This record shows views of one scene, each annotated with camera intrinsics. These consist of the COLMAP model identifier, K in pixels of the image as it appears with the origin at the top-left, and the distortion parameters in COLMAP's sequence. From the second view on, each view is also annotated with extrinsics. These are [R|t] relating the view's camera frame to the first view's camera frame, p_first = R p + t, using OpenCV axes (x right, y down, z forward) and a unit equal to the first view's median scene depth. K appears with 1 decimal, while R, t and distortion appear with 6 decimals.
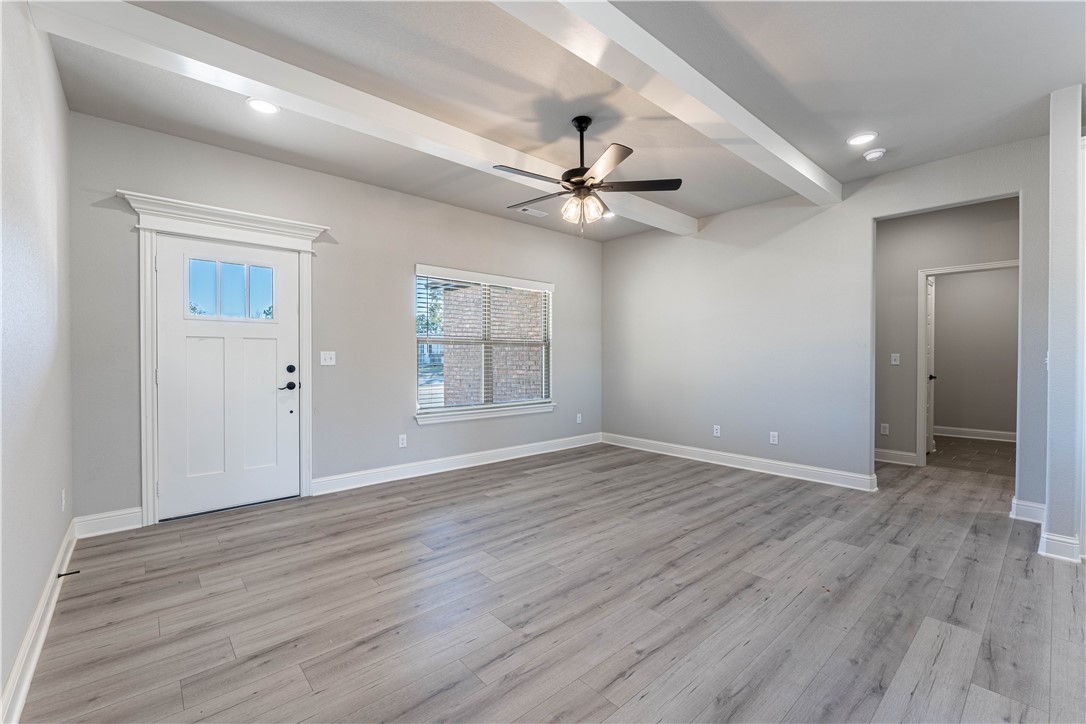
lens RADIAL K [[455.0, 0, 541.9], [0, 455.0, 363.2], [0, 0, 1]] dist [-0.003292, 0.000153]
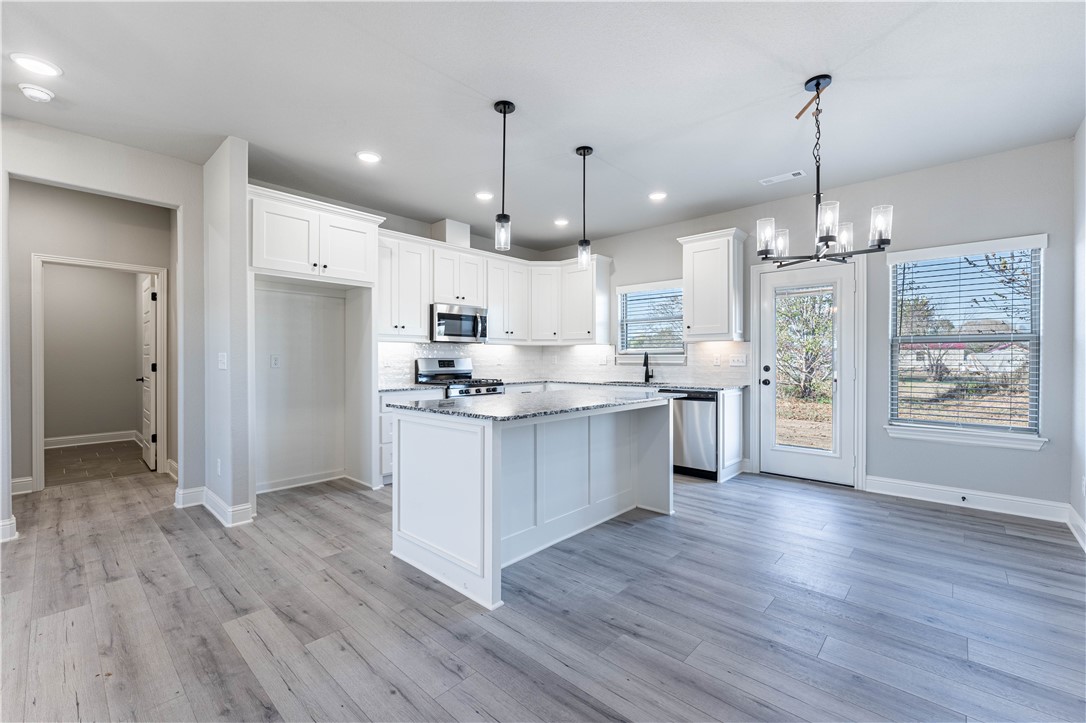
lens RADIAL K [[455.0, 0, 541.4], [0, 455.0, 359.2], [0, 0, 1]] dist [-0.003292, 0.000153]
pose [[-0.103226, -0.003904, 0.994650, -0.129573], [0.015870, 0.999859, 0.005571, -0.003779], [-0.994531, 0.016360, -0.103149, 0.275368]]
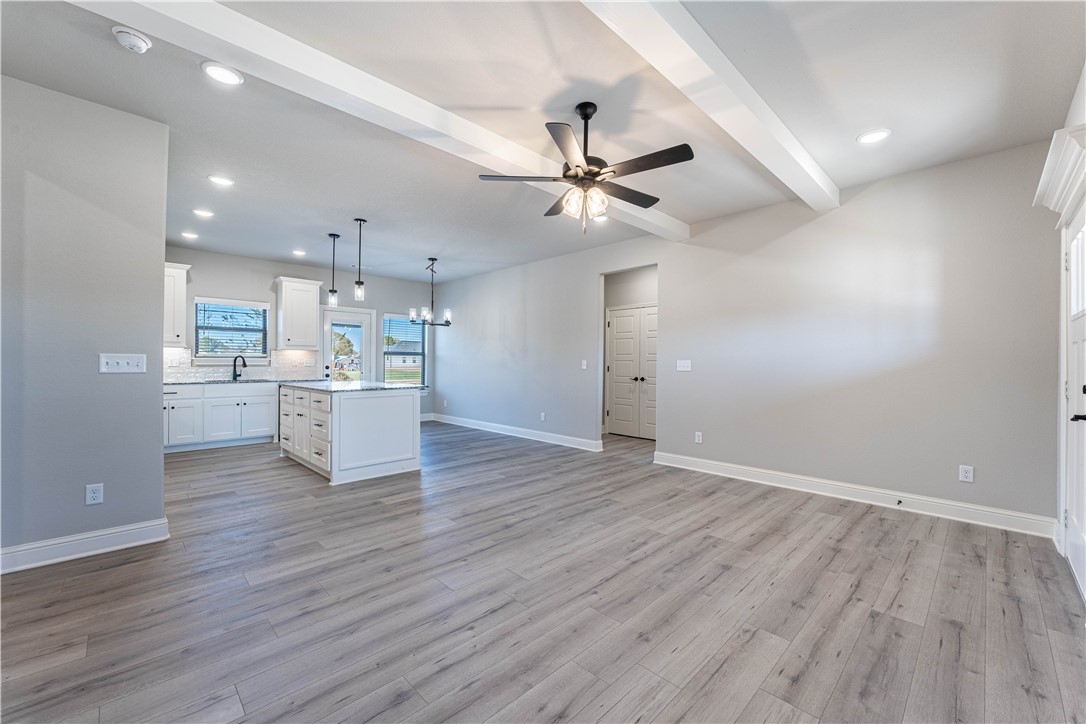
lens RADIAL K [[434.4, 0, 544.2], [0, 434.4, 362.1], [0, 0, 1]] dist [0.000948, 0.000019]
pose [[-0.998370, -0.007535, -0.056571, 0.216578], [-0.008417, 0.999846, 0.015369, -0.029605], [0.056447, 0.015820, -0.998280, 1.867024]]
